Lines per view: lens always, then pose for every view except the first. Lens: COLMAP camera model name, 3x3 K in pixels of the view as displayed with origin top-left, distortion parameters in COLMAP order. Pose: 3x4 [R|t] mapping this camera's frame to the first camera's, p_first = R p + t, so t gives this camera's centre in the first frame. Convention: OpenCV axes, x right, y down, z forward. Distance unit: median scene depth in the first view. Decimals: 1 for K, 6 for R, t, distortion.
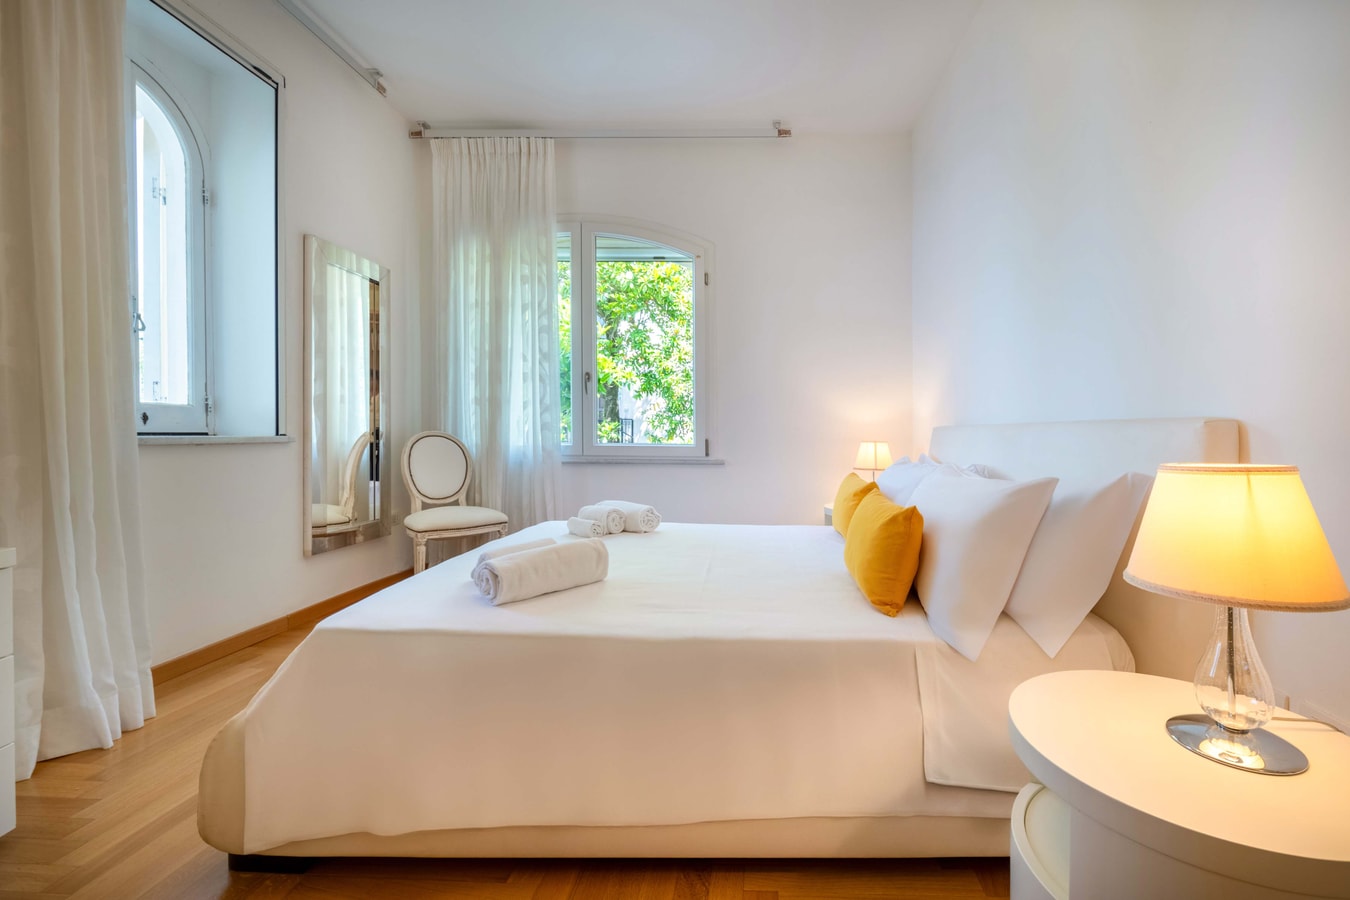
lens RADIAL K [[592.4, 0, 678.8], [0, 592.4, 452.6], [0, 0, 1]] dist [-0.001449, -0.000210]
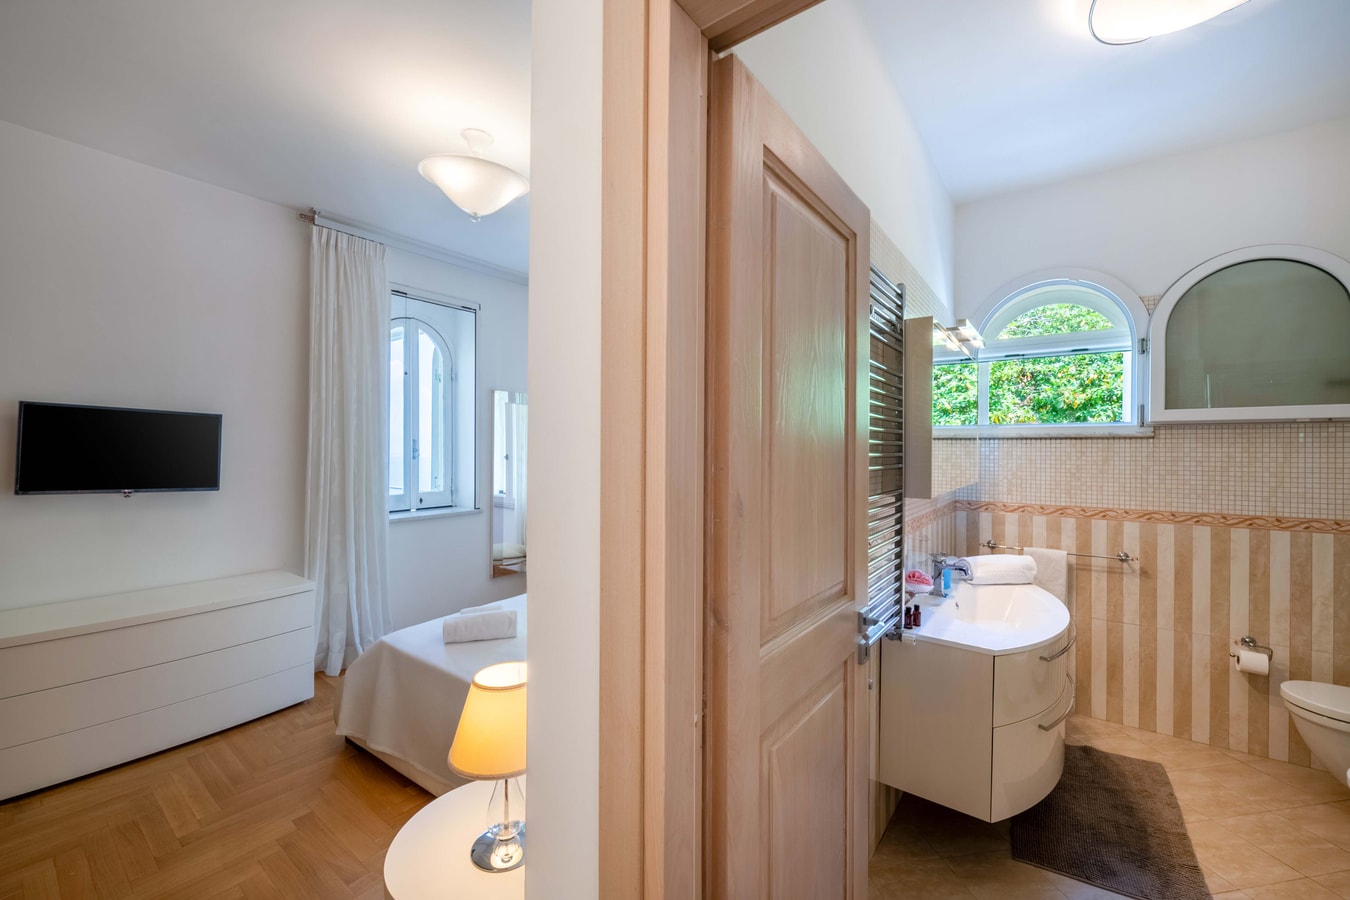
lens RADIAL K [[540.4, 0, 675.8], [0, 540.4, 451.4], [0, 0, 1]] dist [-0.000247, -0.000017]
pose [[0.821470, 0.000875, -0.570252, 0.752788], [0.002240, 0.999986, 0.004760, -0.211333], [0.570248, -0.005188, 0.821456, 0.011857]]
